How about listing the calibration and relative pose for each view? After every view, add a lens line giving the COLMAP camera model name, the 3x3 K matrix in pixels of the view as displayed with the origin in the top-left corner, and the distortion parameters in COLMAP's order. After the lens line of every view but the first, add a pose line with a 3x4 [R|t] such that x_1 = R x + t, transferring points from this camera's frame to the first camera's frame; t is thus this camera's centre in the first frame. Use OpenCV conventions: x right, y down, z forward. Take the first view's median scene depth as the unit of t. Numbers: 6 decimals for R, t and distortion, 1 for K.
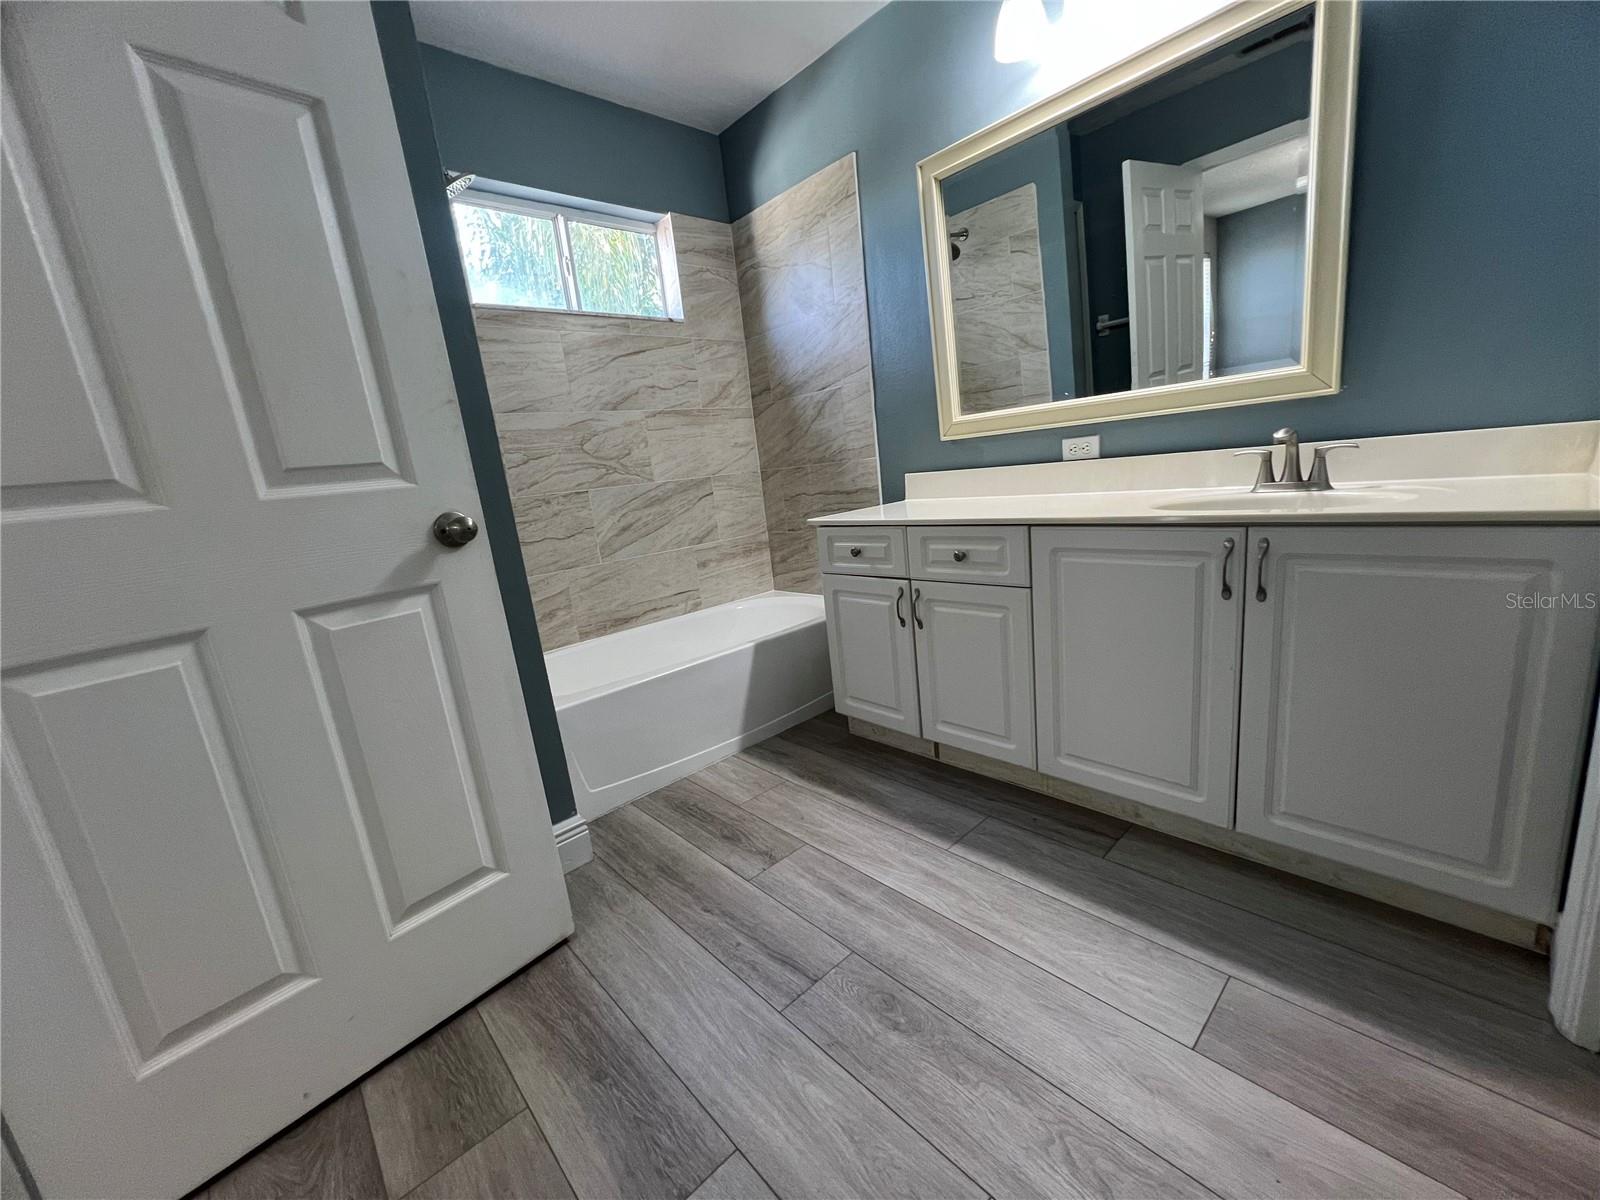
lens RADIAL K [[639.9, 0, 801.7], [0, 639.9, 605.8], [0, 0, 1]] dist [-0.001351, 0.000490]
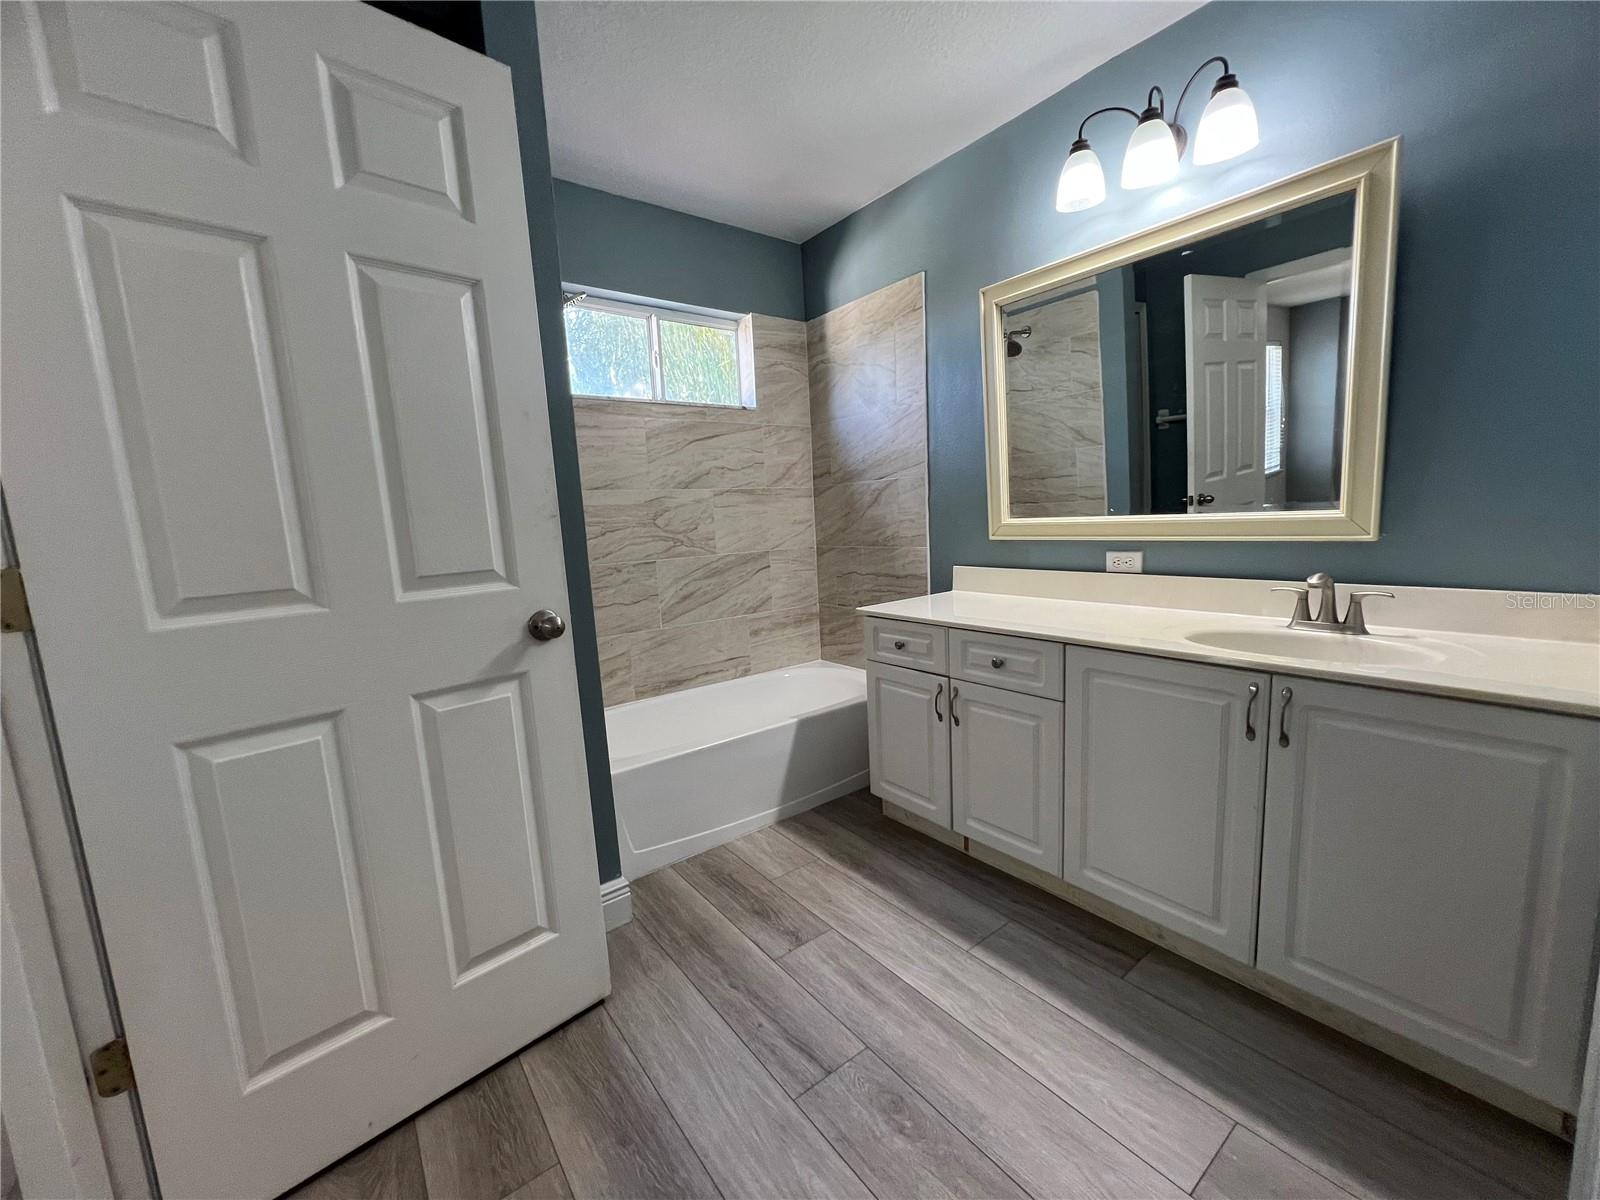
lens RADIAL K [[641.3, 0, 801.3], [0, 641.3, 604.9], [0, 0, 1]] dist [-0.002356, 0.000792]
pose [[0.994306, 0.070416, -0.079985, 0.003802], [-0.075655, 0.995048, -0.064467, -0.080127], [0.075050, 0.070151, 0.994709, -0.080485]]
